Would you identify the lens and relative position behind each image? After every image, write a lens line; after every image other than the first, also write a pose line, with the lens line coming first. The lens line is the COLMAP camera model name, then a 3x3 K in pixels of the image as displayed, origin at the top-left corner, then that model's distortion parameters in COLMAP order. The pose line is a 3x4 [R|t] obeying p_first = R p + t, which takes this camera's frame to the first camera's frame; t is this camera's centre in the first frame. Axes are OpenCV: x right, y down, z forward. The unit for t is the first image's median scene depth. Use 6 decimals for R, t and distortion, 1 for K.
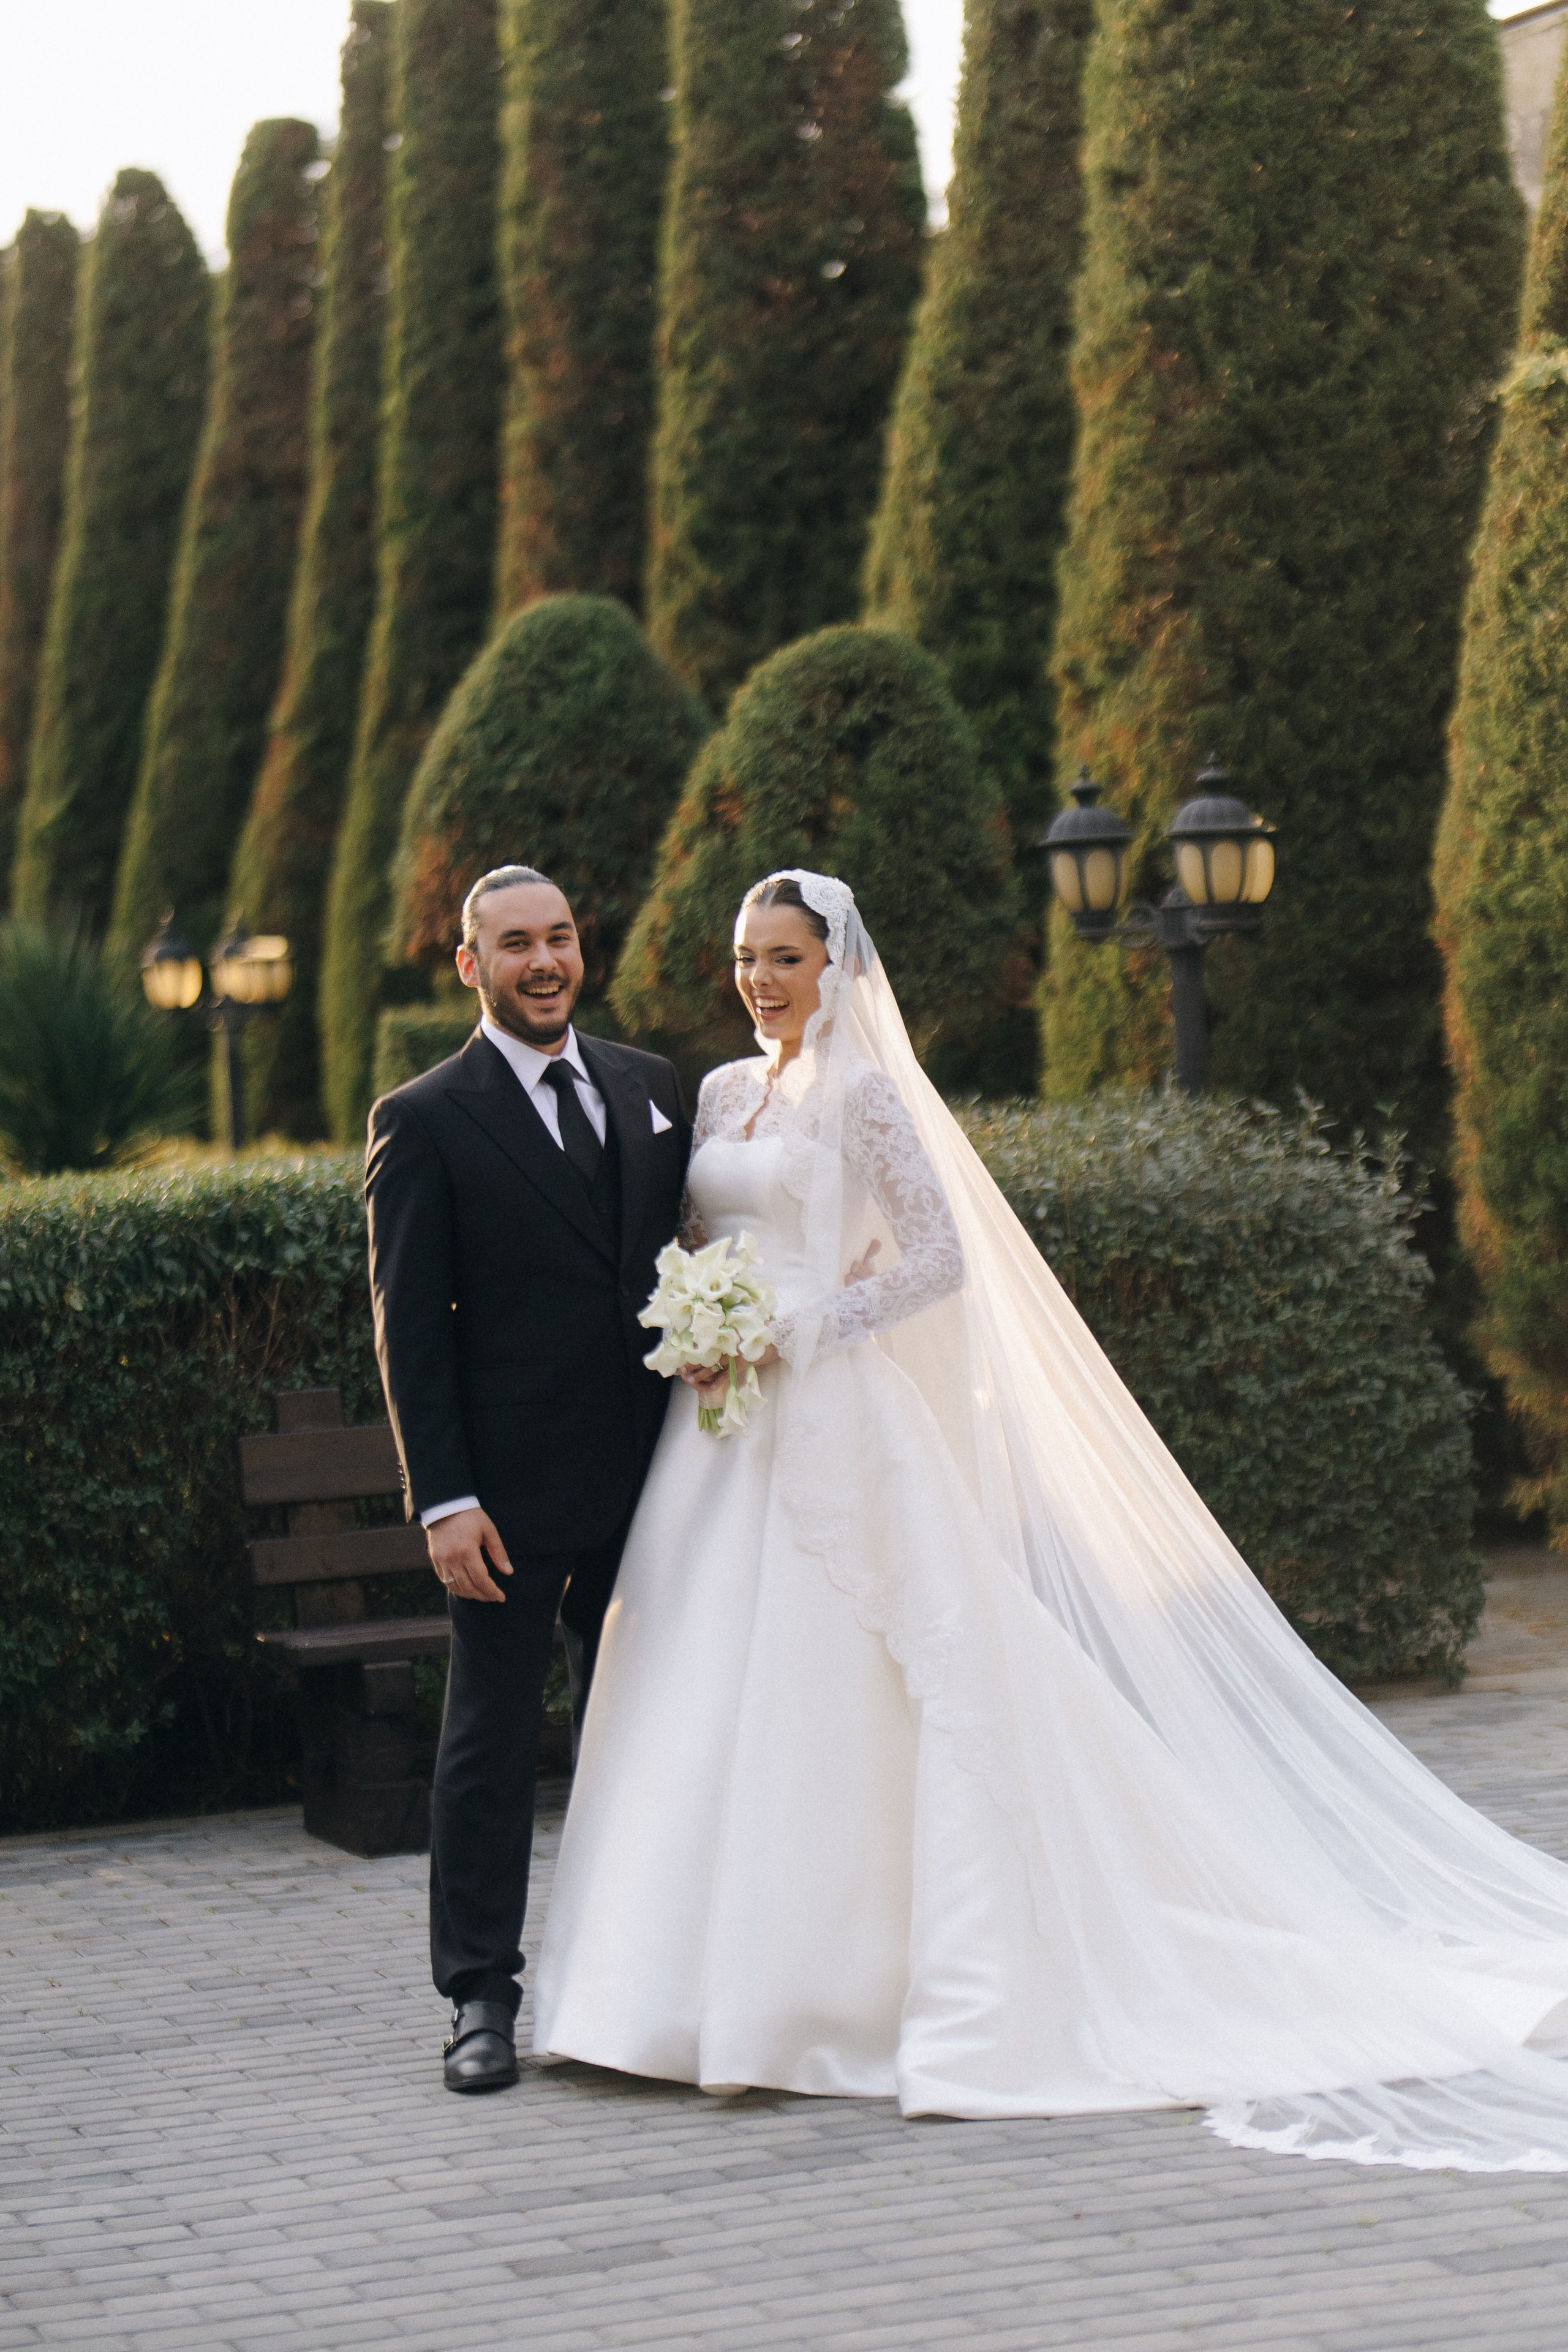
lens RADIAL K [[5357.0, 0, 784.0], [0, 5357.0, 1176.0], [0, 0, 1]] dist [0.015310, 0.067201]
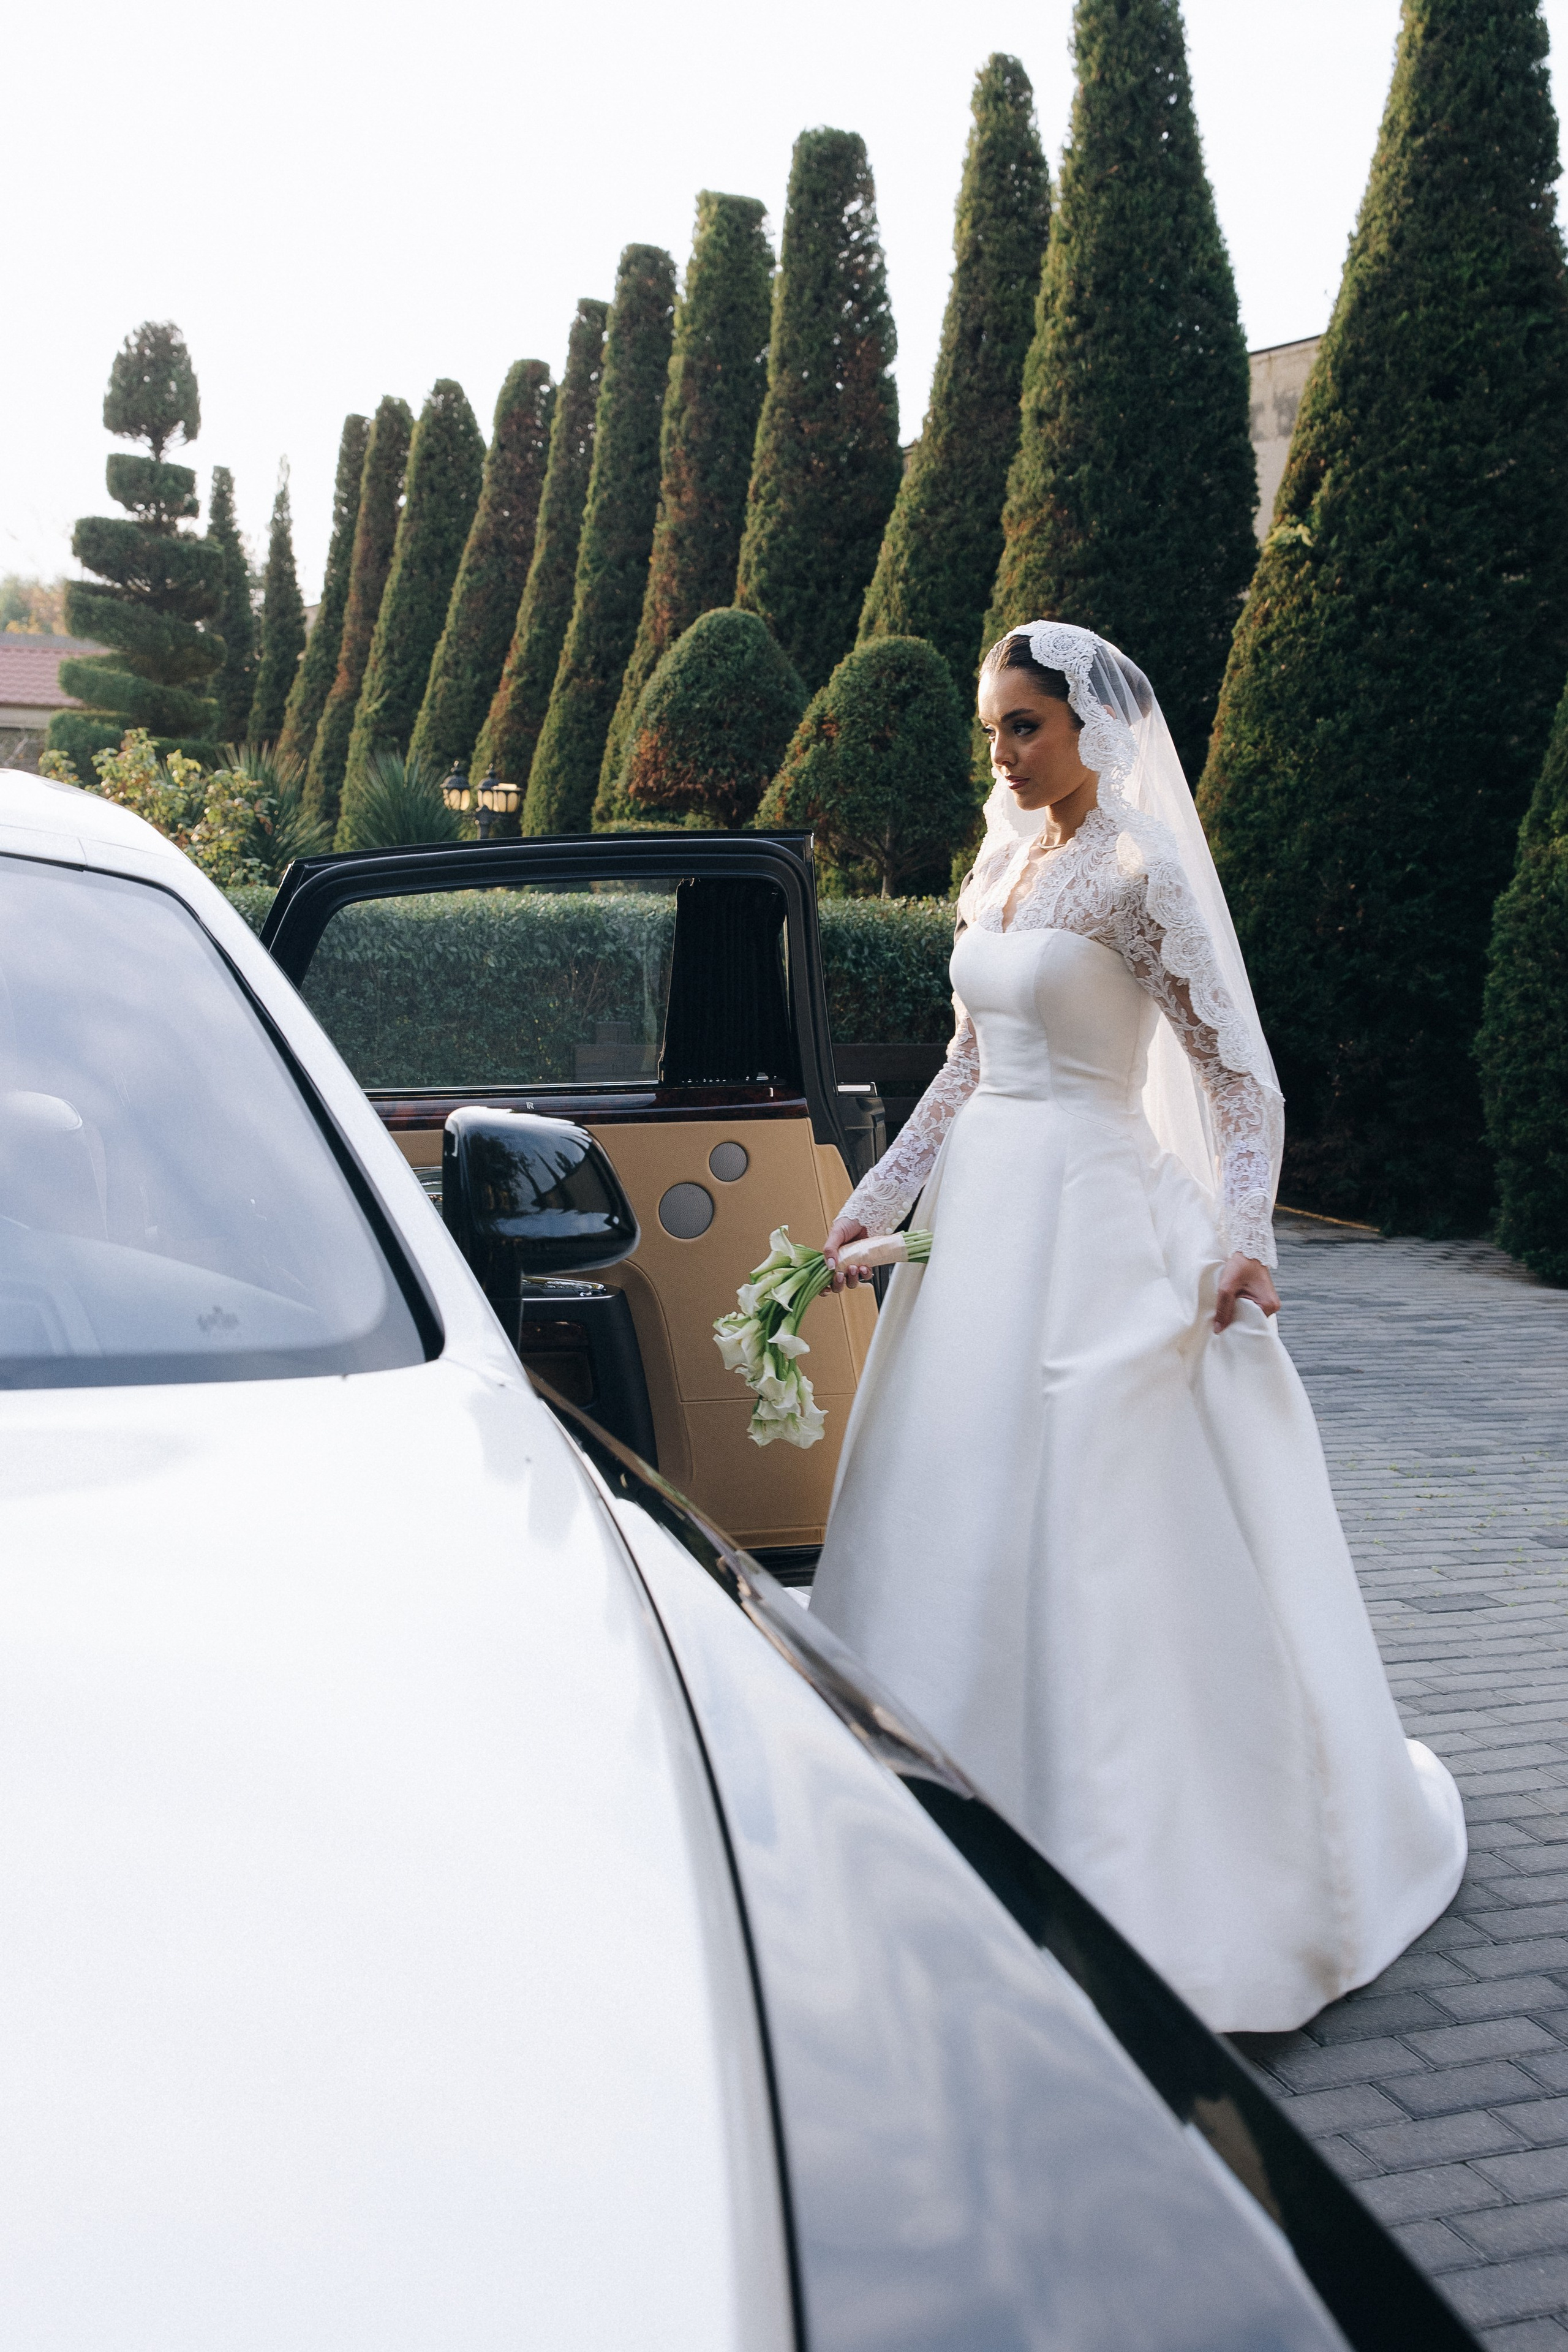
lens RADIAL K [[2602.0, 0, 784.0], [0, 2602.0, 1076.0], [0, 0, 1]] dist [-0.012471, 0.015670]
pose [[0.994497, 0.088971, 0.055319, -0.058986], [-0.091837, 0.994435, 0.051630, 0.005410], [-0.050417, -0.056426, 0.997133, 0.087464]]
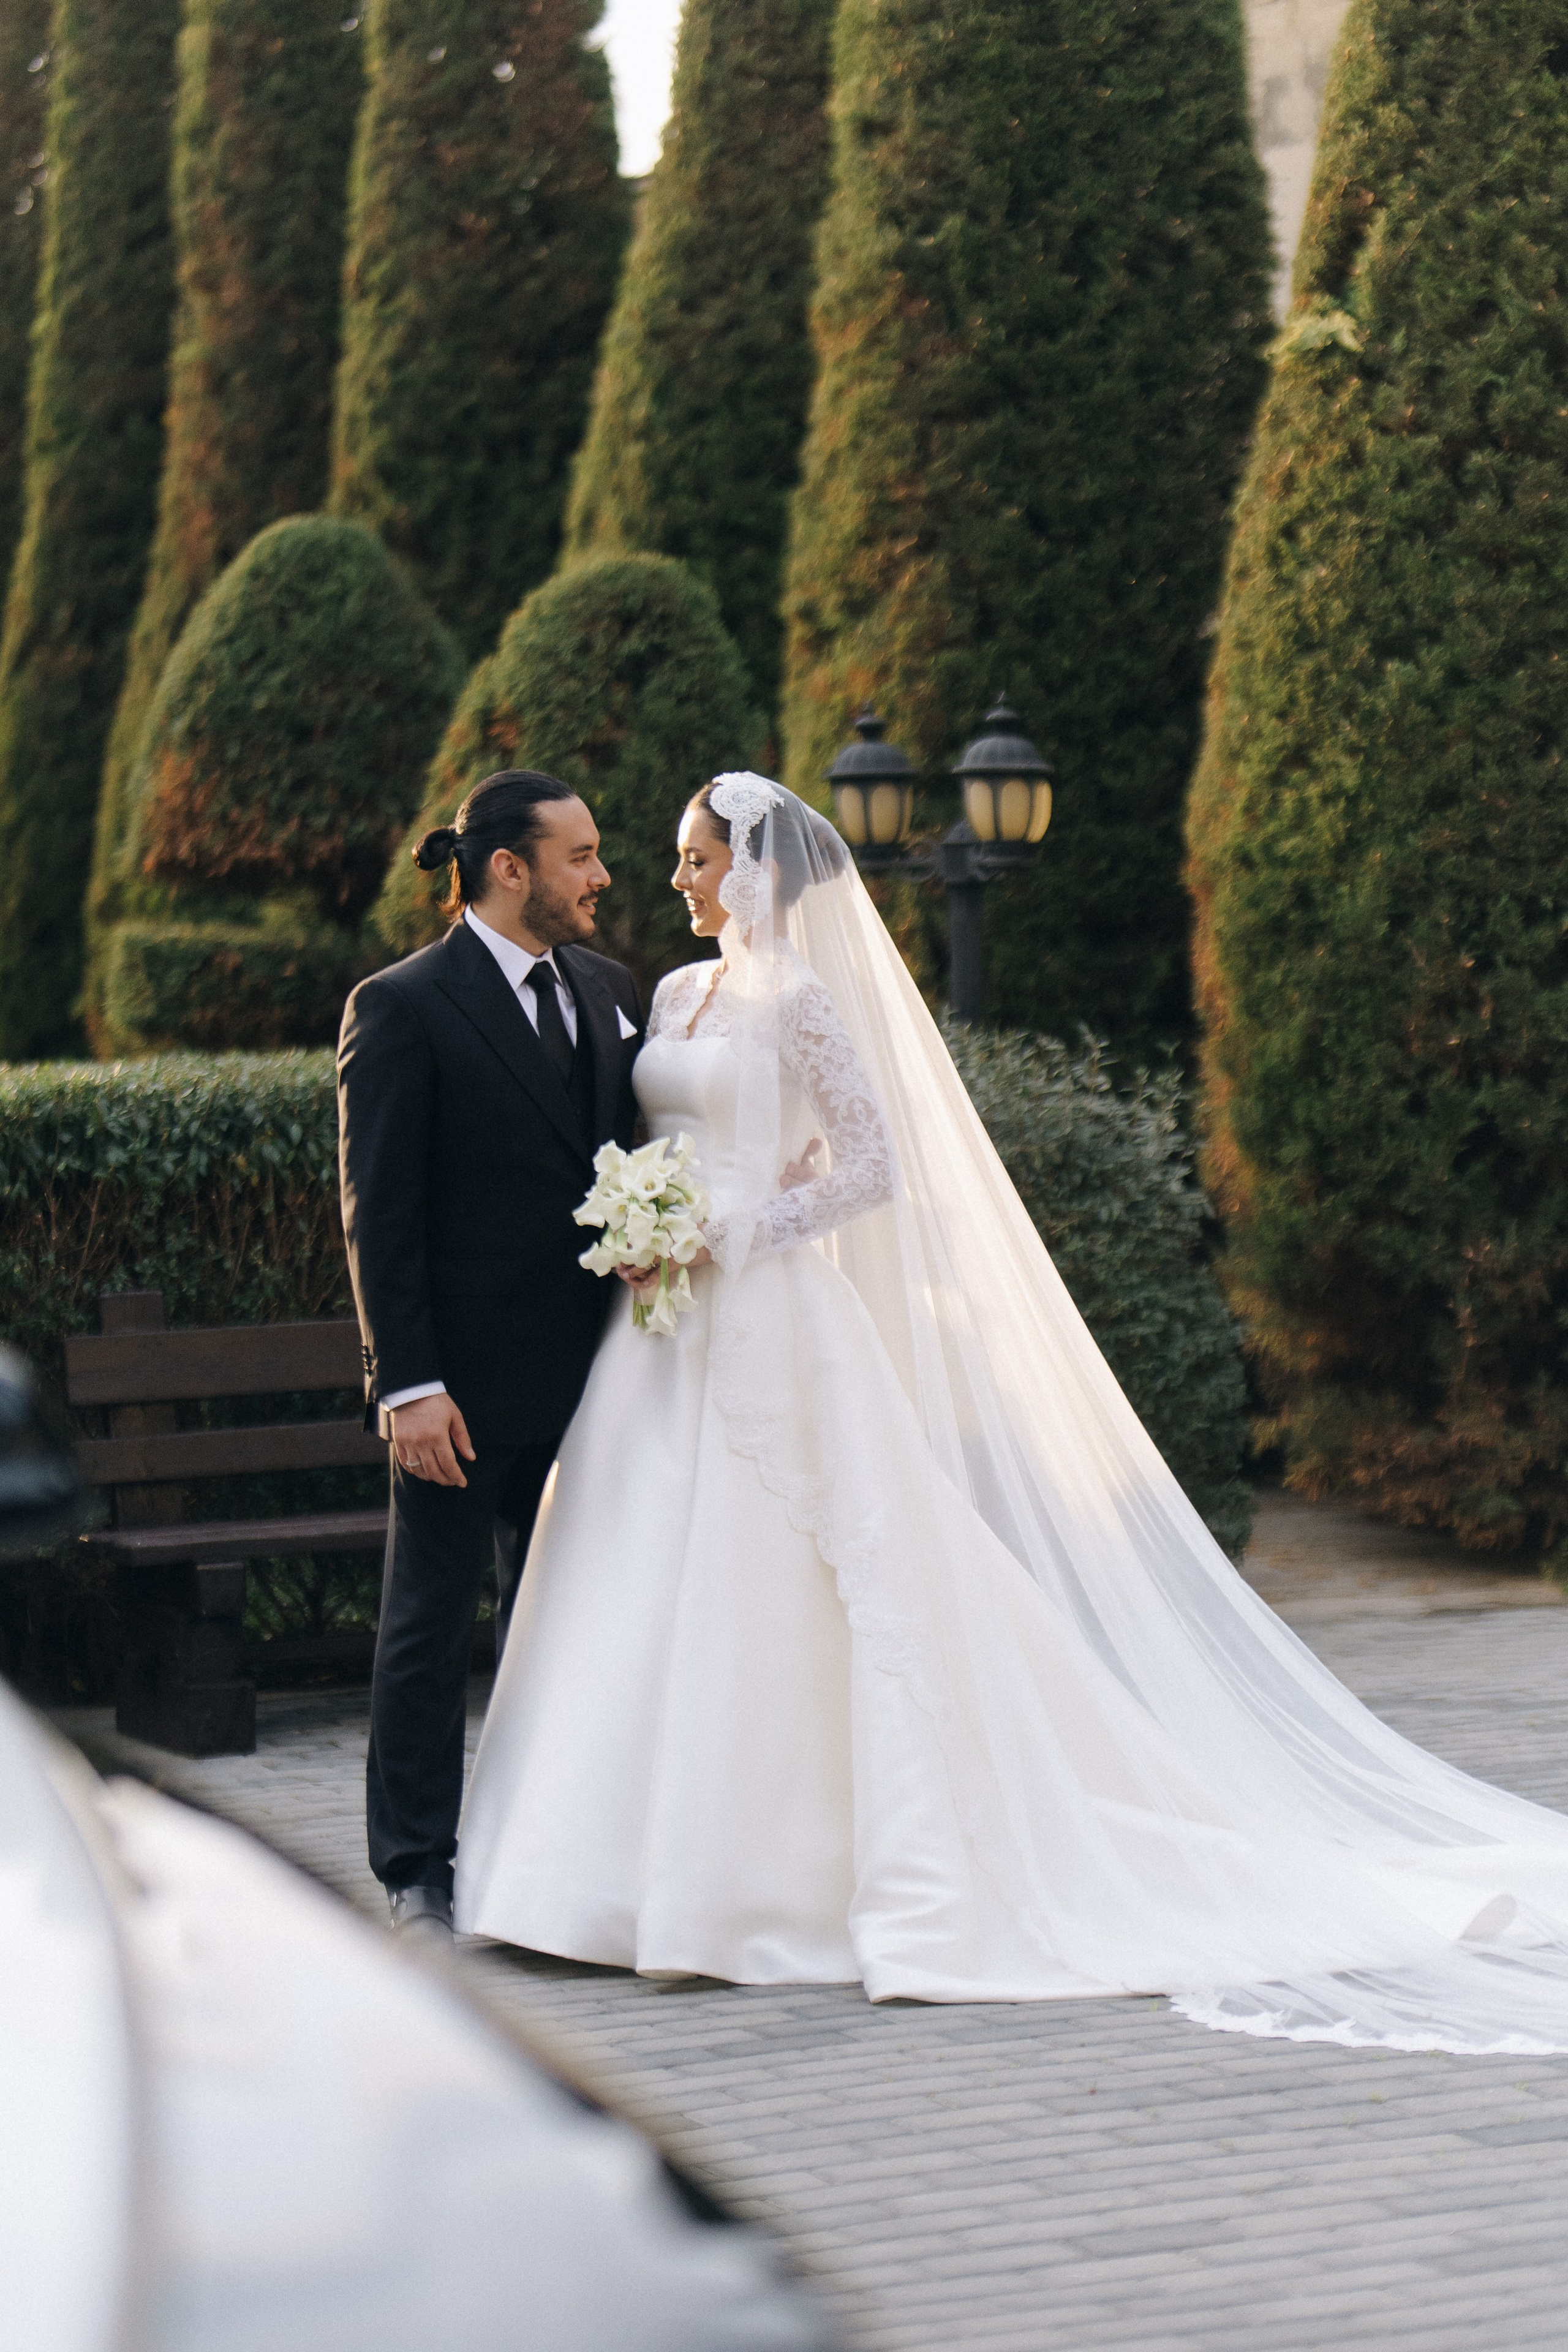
lens RADIAL K [[5357.0, 0, 784.0], [0, 5357.0, 1176.0], [0, 0, 1]] dist [0.015310, 0.067201]
pose [[0.994529, 0.027801, 0.100698, -0.051718], [-0.028524, 0.999577, 0.005747, 0.006740], [-0.100495, -0.008588, 0.994900, -0.006257]]
